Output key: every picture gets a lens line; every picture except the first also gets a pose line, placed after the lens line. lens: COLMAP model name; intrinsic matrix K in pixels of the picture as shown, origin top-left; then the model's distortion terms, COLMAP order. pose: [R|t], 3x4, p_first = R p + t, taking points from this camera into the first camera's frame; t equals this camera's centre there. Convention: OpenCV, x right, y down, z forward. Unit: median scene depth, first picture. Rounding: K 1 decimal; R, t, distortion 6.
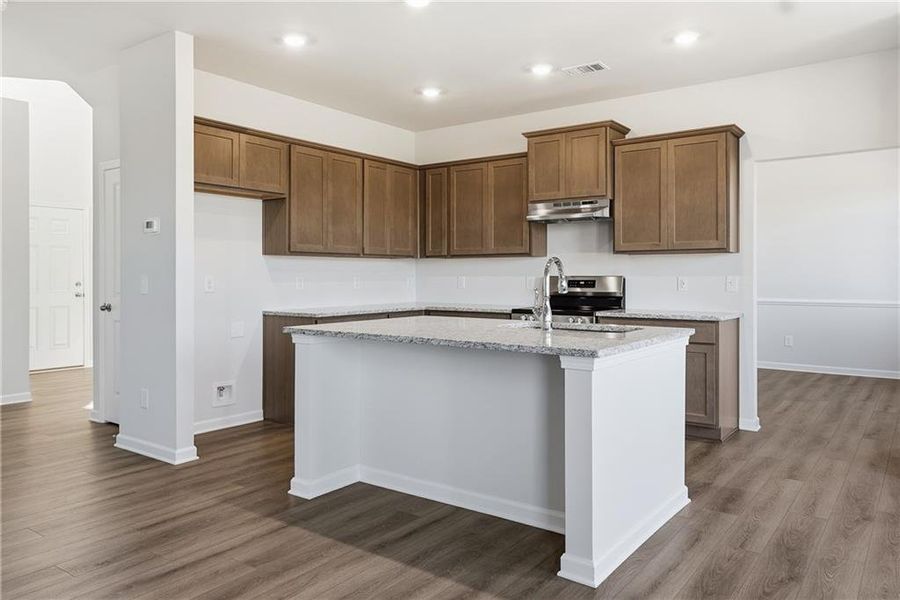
lens RADIAL K [[646.0, 0, 464.6], [0, 646.0, 278.4], [0, 0, 1]] dist [-0.012726, -0.000768]
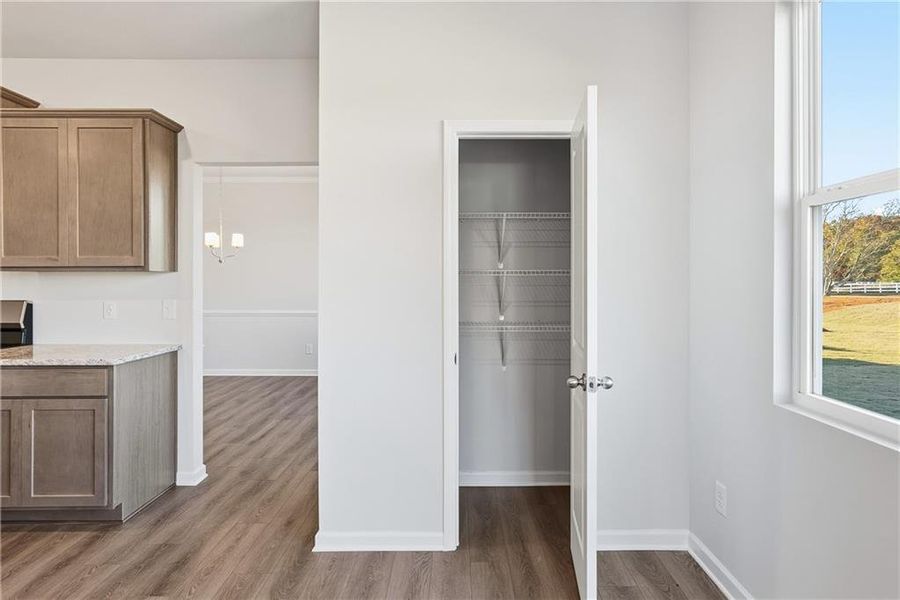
lens RADIAL K [[494.3, 0, 460.2], [0, 494.3, 283.0], [0, 0, 1]] dist [0.001945, 0.001539]
pose [[0.804176, -0.001274, 0.594390, 0.346611], [-0.000981, 0.999993, 0.003470, -0.028446], [-0.594391, -0.003373, 0.804169, 0.277740]]
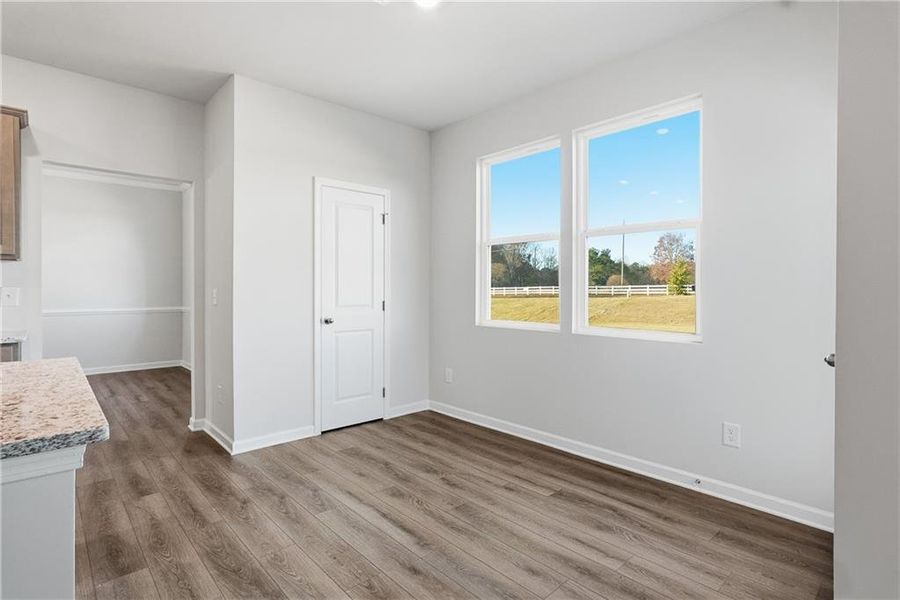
lens RADIAL K [[449.3, 0, 450.2], [0, 449.3, 290.0], [0, 0, 1]] dist [-0.005003, 0.001020]
pose [[0.200175, -0.001324, 0.979759, -0.053170], [-0.001123, 0.999998, 0.001580, -0.002711], [-0.979760, -0.001417, 0.200173, 0.315104]]
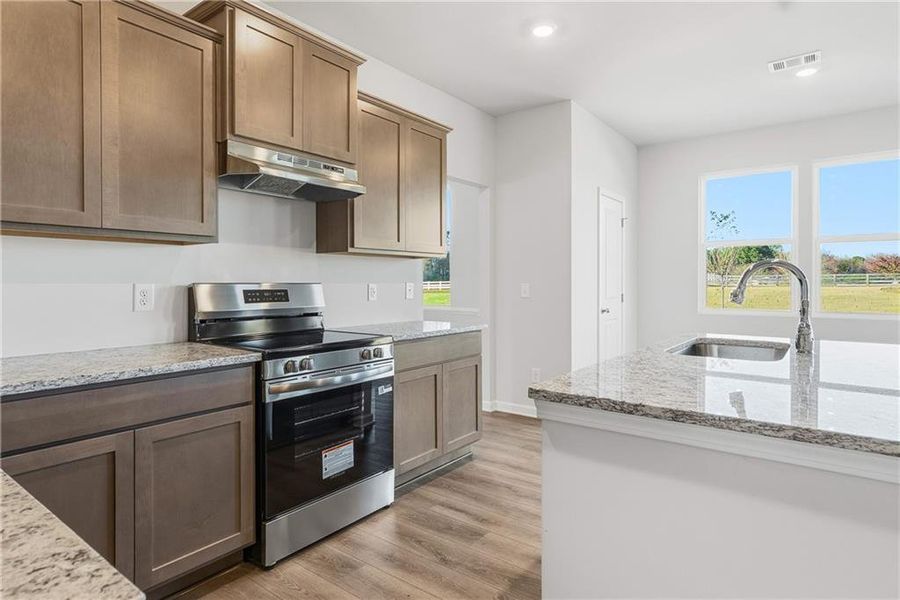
lens RADIAL K [[494.3, 0, 460.2], [0, 494.3, 283.0], [0, 0, 1]] dist [0.001945, 0.001539]
pose [[0.005059, 0.000597, 0.999987, -0.323580], [0.003736, 0.999993, -0.000616, -0.003531], [-0.999980, 0.003739, 0.005057, 0.940471]]
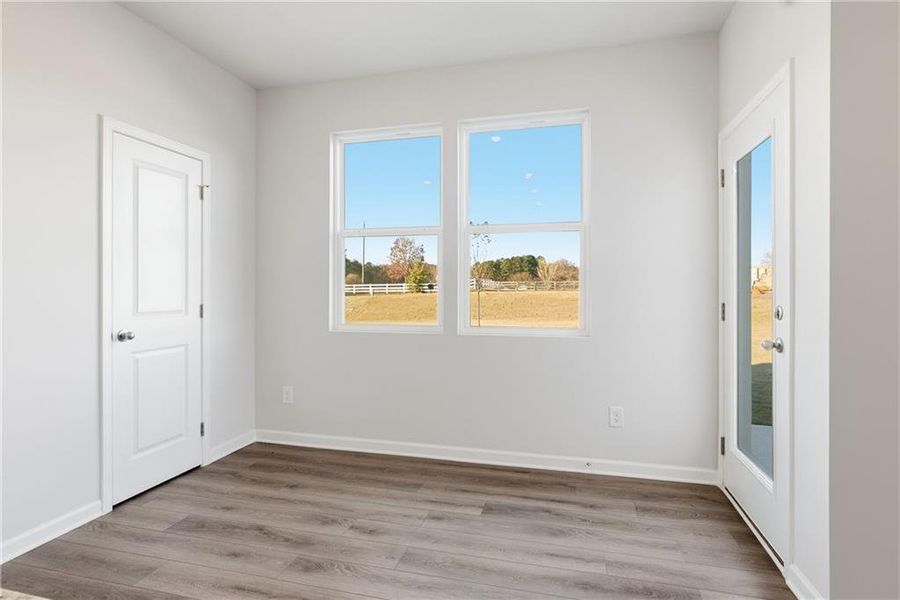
lens RADIAL K [[458.3, 0, 452.5], [0, 458.3, 287.4], [0, 0, 1]] dist [-0.006396, 0.000460]
pose [[-0.360711, 0.001348, 0.932677, 0.036916], [0.001345, 0.999999, -0.000925, -0.003147], [-0.932677, 0.000921, -0.360712, 0.508203]]
